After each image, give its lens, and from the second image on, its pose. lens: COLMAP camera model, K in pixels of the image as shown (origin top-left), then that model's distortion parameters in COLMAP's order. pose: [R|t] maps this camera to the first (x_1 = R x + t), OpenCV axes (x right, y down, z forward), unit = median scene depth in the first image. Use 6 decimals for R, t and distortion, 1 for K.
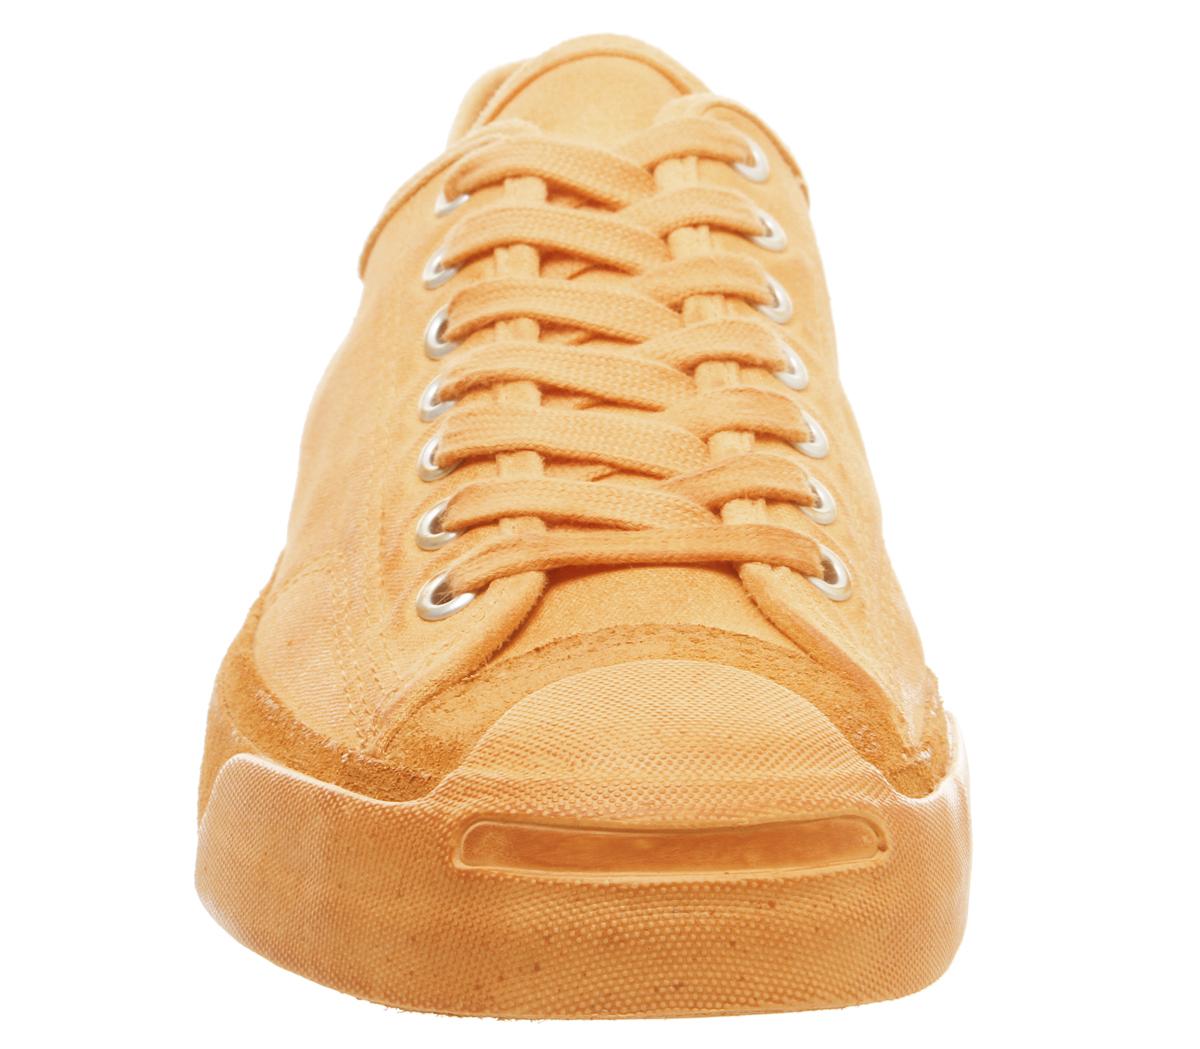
lens RADIAL K [[4001.3, 0, 600.0], [0, 4001.3, 525.0], [0, 0, 1]] dist [0.094741, 0.000000]
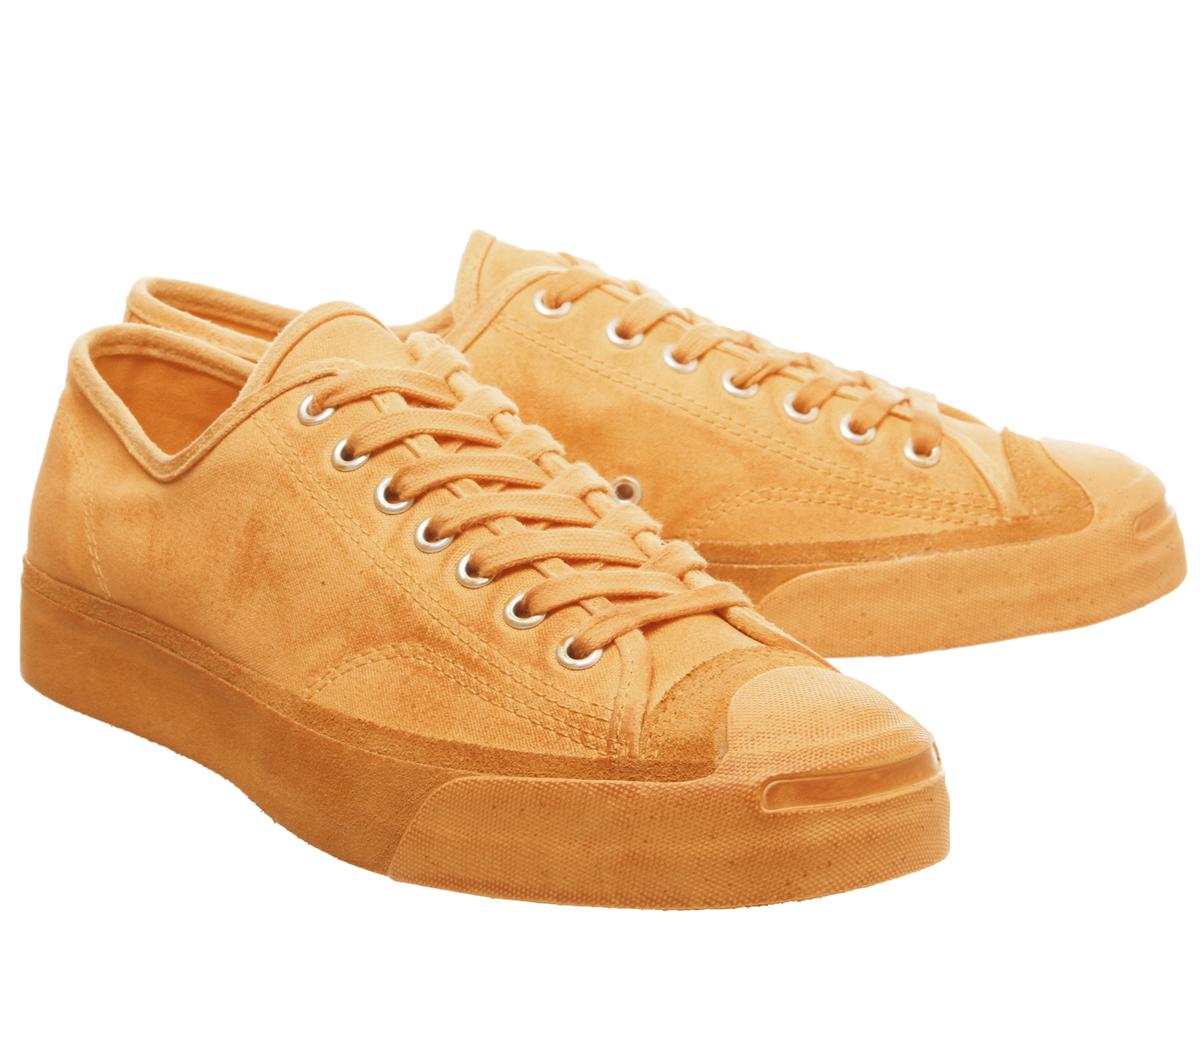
lens RADIAL K [[2413.2, 0, 599.9], [0, 2413.2, 524.1], [0, 0, 1]] dist [-0.091119, 0.000000]
pose [[0.881099, -0.121750, 0.456993, -0.516621], [0.132515, 0.991144, 0.008563, -0.044744], [-0.453988, 0.053013, 0.889429, 0.173356]]
